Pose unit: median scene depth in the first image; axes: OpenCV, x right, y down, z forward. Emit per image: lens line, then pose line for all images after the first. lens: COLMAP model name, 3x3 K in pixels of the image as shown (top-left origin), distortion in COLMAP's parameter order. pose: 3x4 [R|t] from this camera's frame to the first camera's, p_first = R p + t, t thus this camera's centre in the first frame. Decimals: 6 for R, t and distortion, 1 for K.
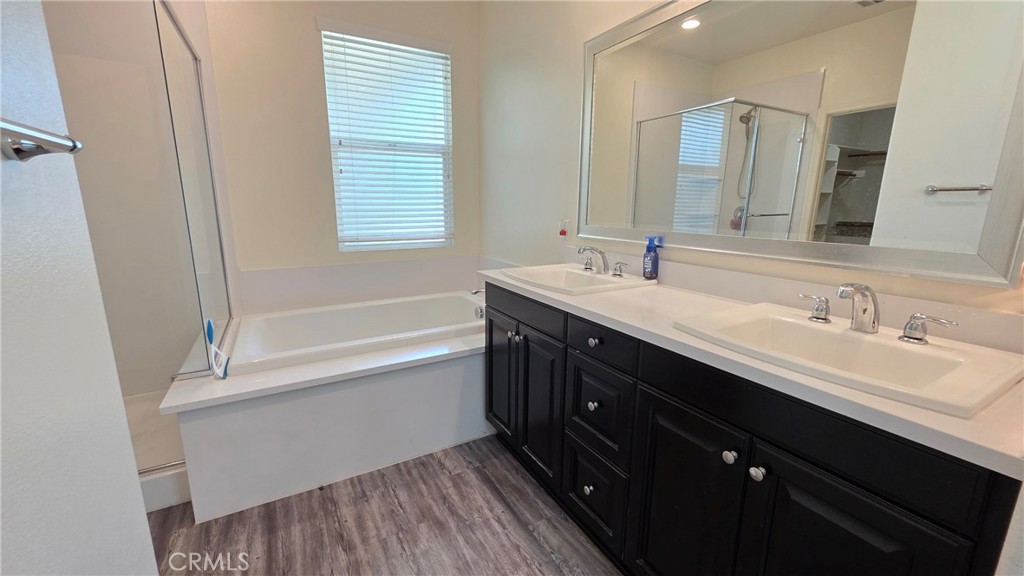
lens RADIAL K [[409.9, 0, 512.3], [0, 409.9, 288.6], [0, 0, 1]] dist [0.002076, -0.000603]
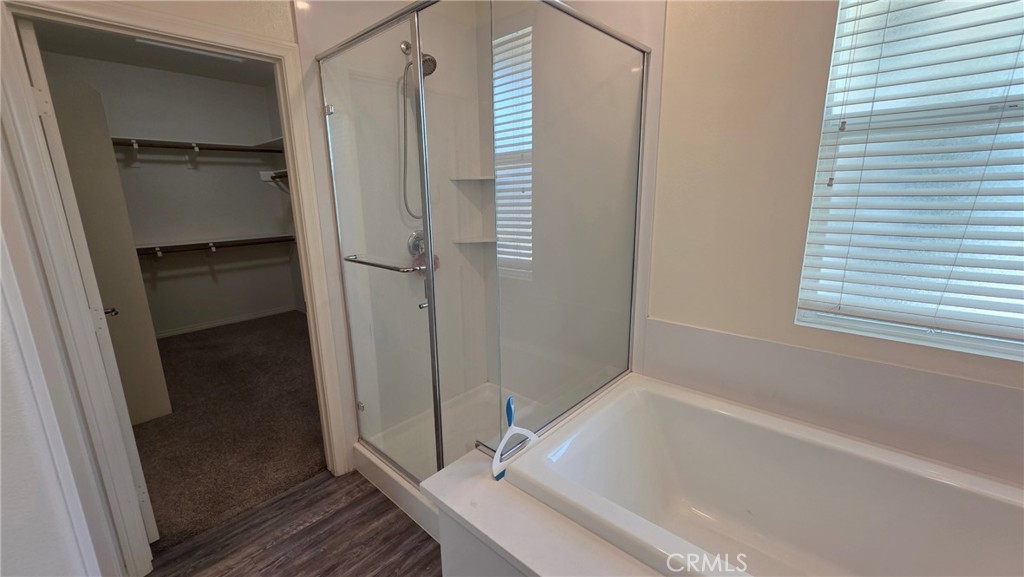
lens RADIAL K [[409.9, 0, 512.6], [0, 409.9, 287.8], [0, 0, 1]] dist [0.002076, -0.000603]
pose [[0.312549, 0.200166, -0.928572, -0.030815], [-0.177048, 0.972692, 0.150084, -0.162829], [0.933256, 0.117493, 0.339453, 0.462515]]
